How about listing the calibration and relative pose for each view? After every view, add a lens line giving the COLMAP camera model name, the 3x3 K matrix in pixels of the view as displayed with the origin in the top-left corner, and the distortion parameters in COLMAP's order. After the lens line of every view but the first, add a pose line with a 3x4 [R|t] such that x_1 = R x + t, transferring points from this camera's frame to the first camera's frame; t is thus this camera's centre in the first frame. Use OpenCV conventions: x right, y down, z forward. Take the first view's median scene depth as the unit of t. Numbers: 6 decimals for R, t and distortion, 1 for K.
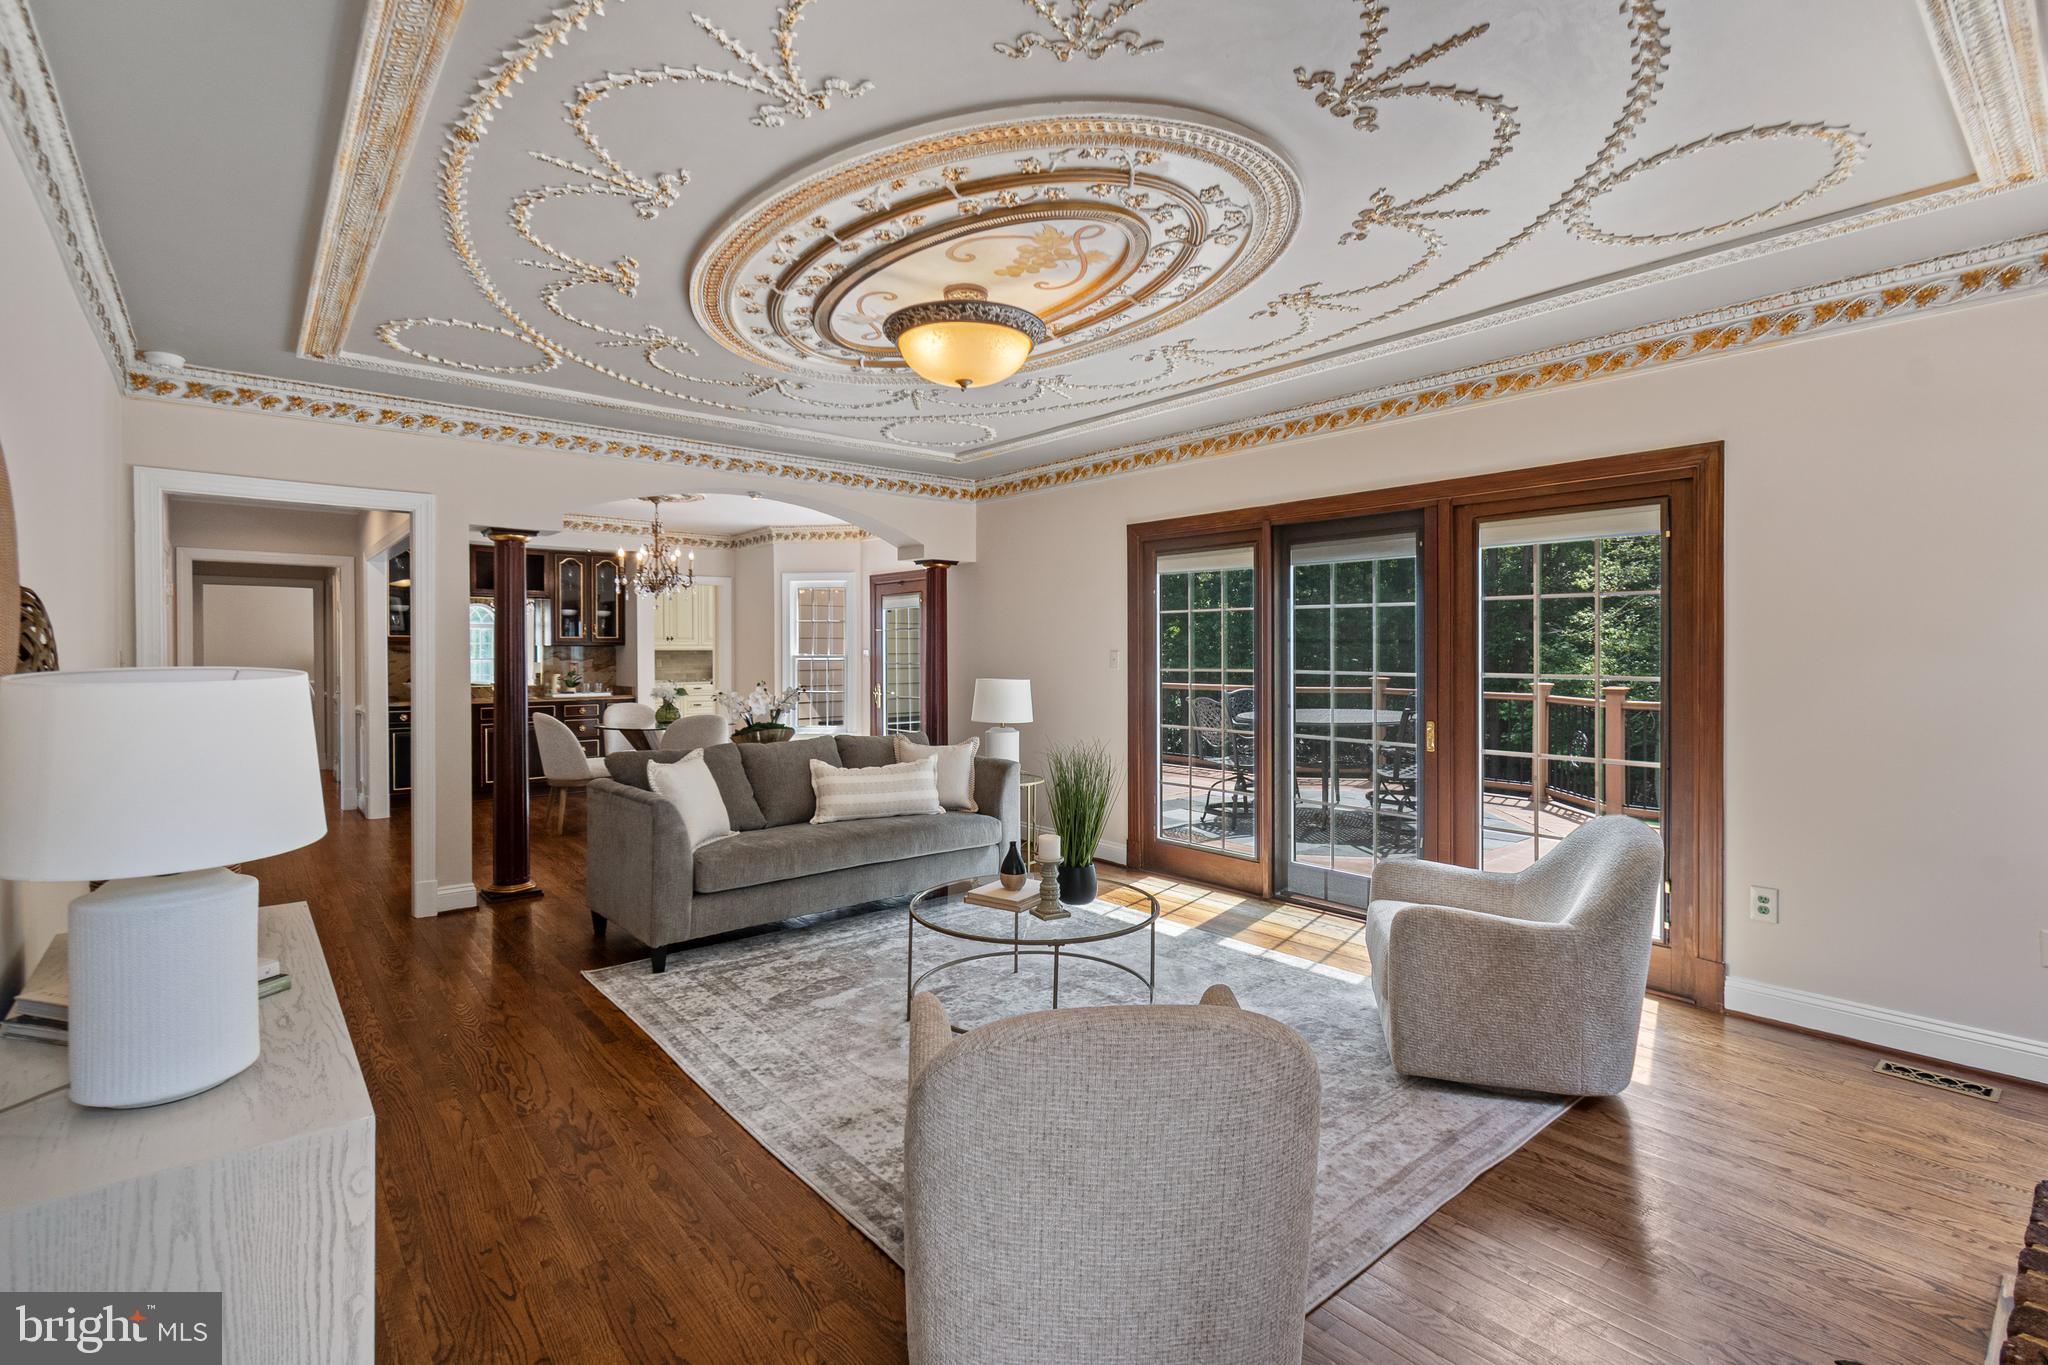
lens RADIAL K [[935.5, 0, 1012.5], [0, 935.5, 635.3], [0, 0, 1]] dist [-0.001433, -0.000244]
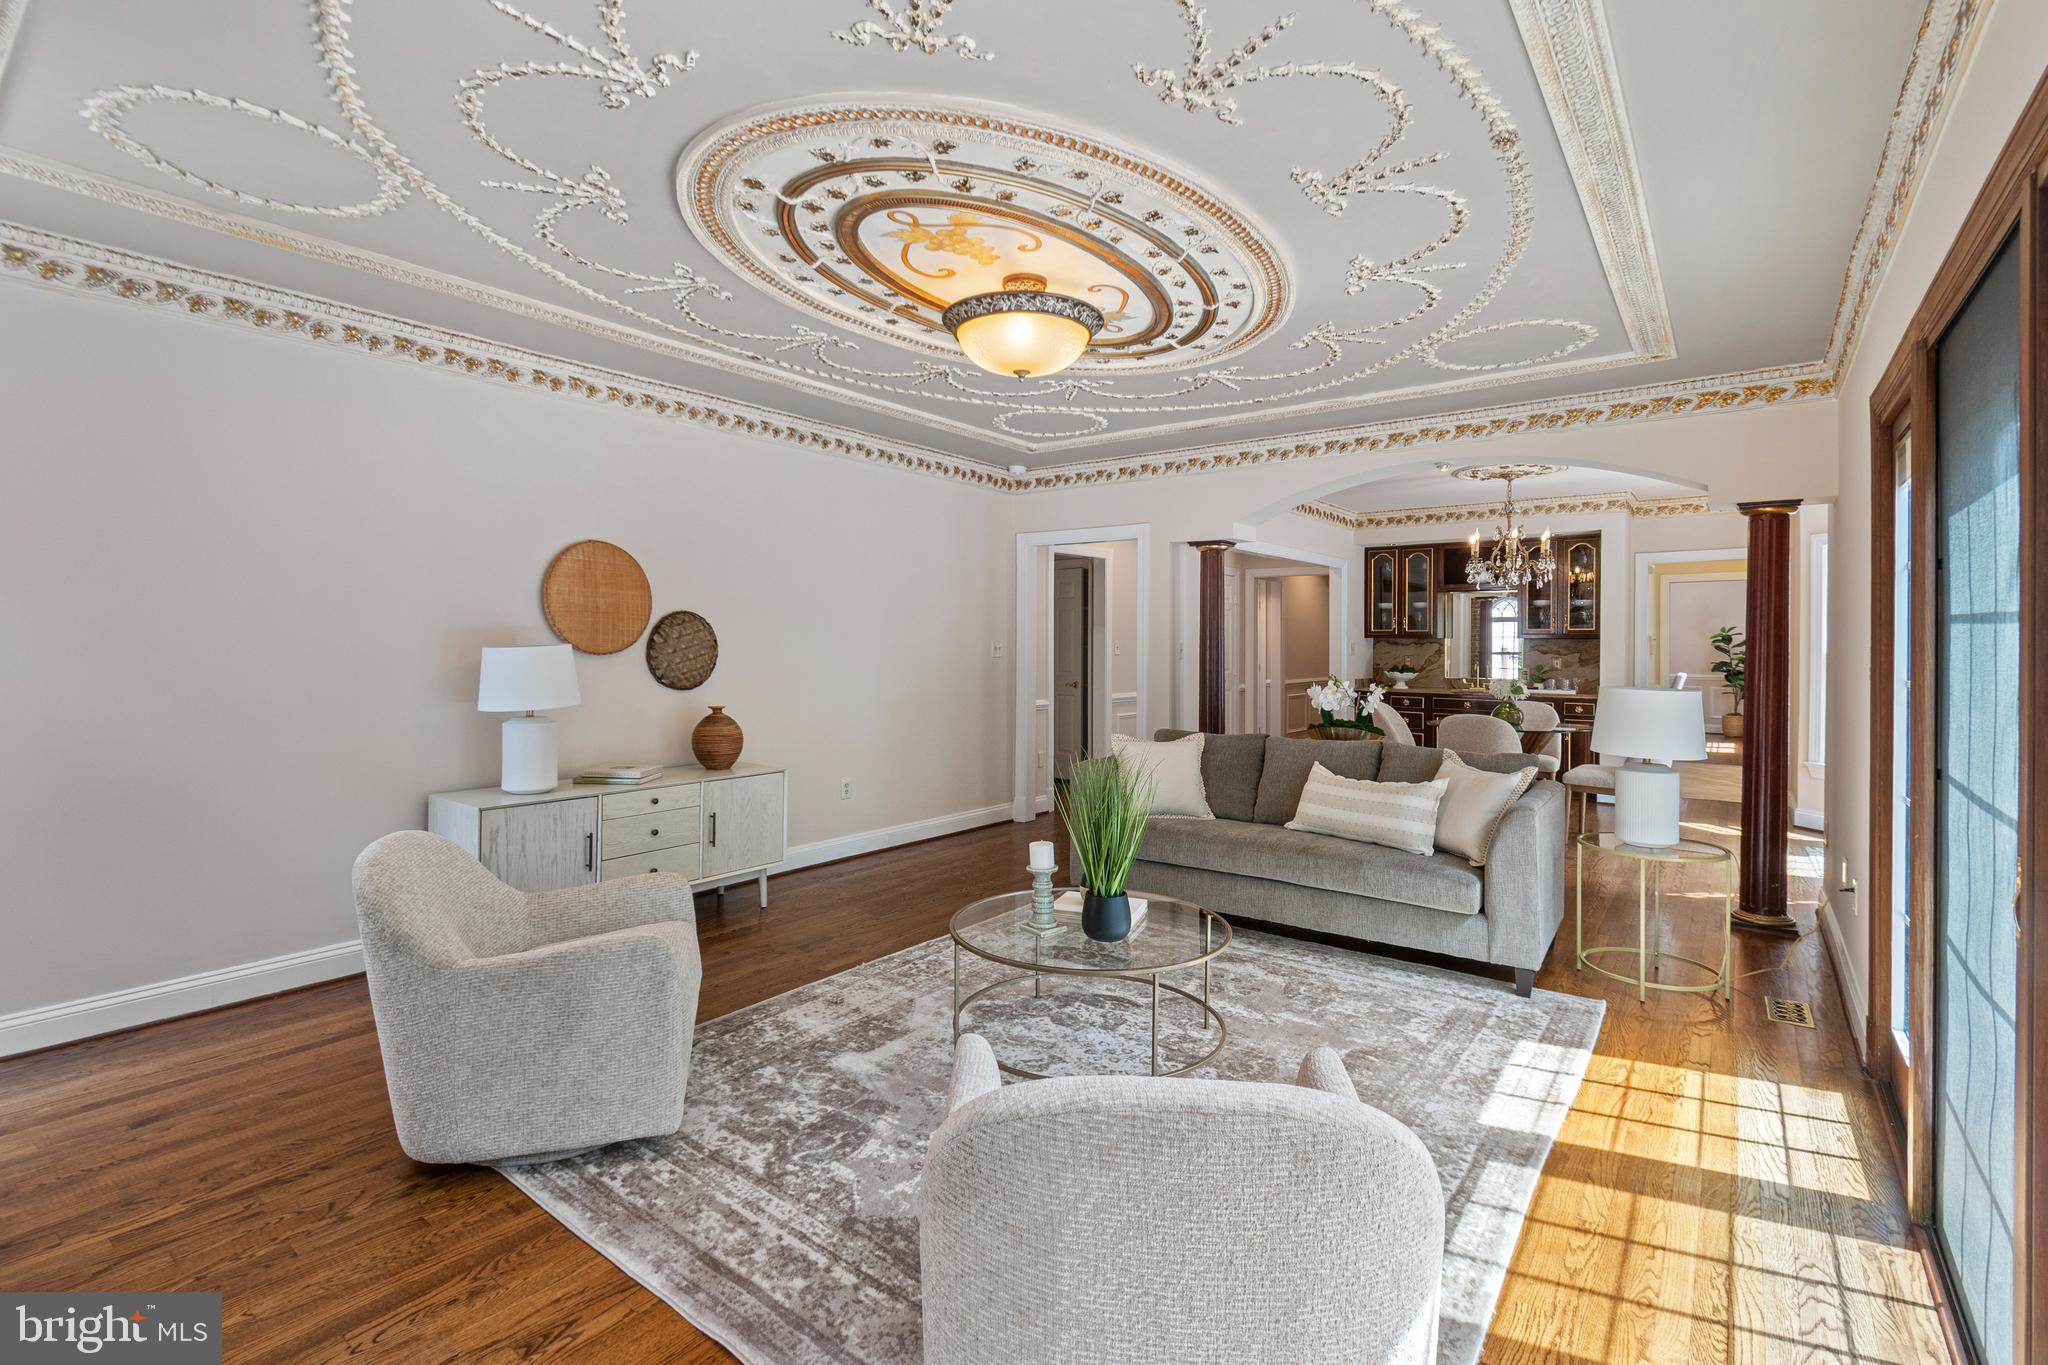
lens RADIAL K [[935.5, 0, 1012.5], [0, 935.5, 635.3], [0, 0, 1]] dist [-0.001433, -0.000244]
pose [[0.209457, -0.004959, -0.977805, 0.680565], [0.011505, 0.999930, -0.002606, 0.009327], [0.977750, -0.010704, 0.209499, 0.575563]]
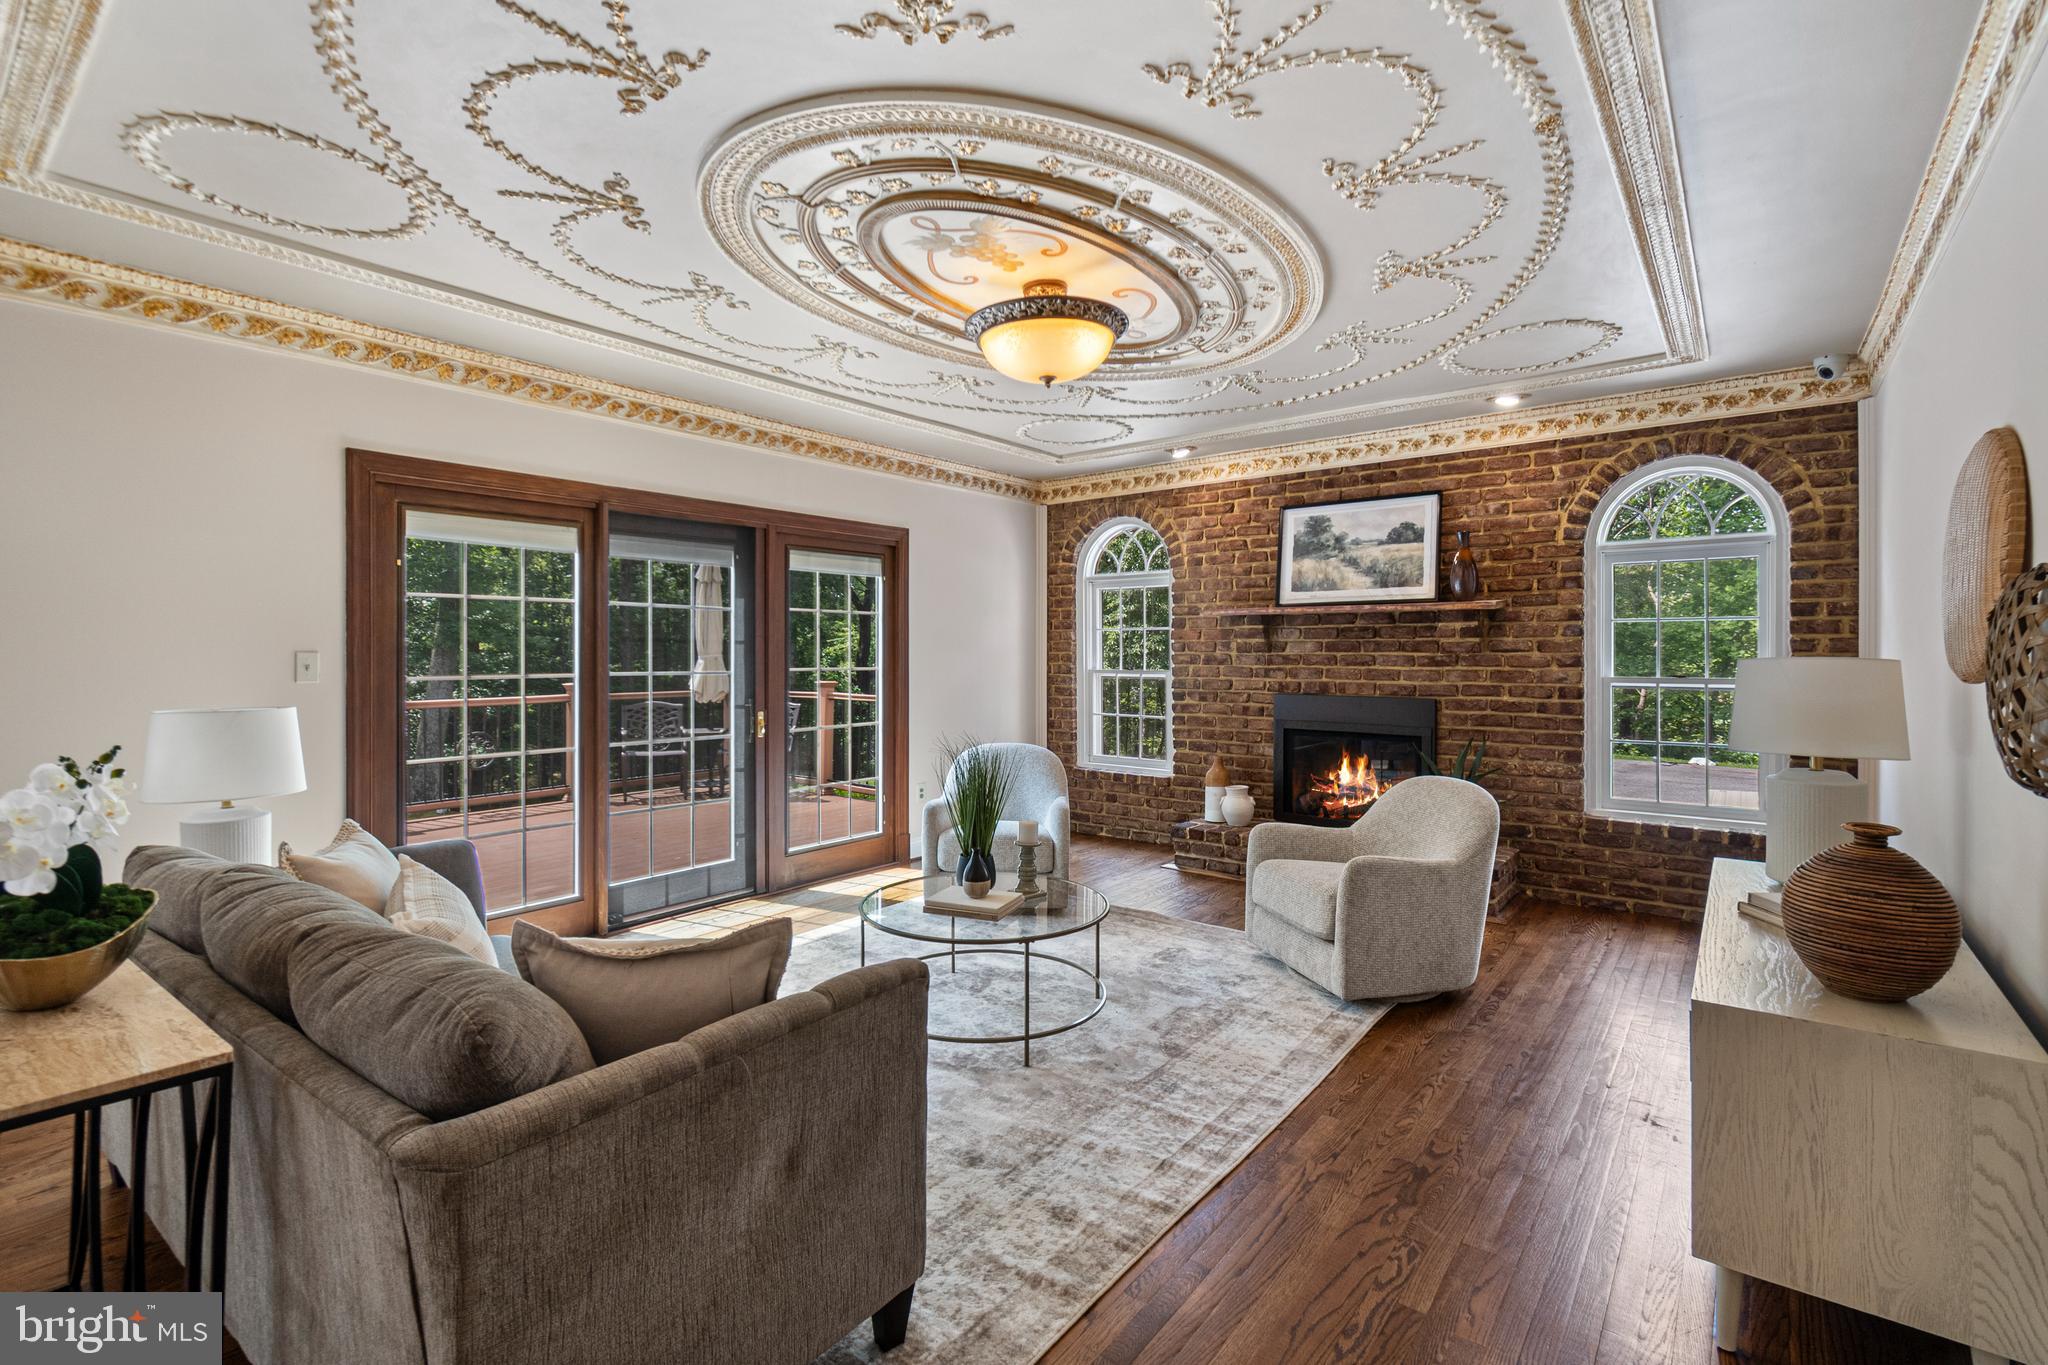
lens RADIAL K [[931.2, 0, 1018.6], [0, 931.2, 633.3], [0, 0, 1]] dist [0.015733, 0.000028]
pose [[-0.203479, 0.018720, 0.978900, -0.742623], [-0.014090, 0.999658, -0.022045, 0.013462], [-0.978978, -0.018279, -0.203145, 0.906562]]
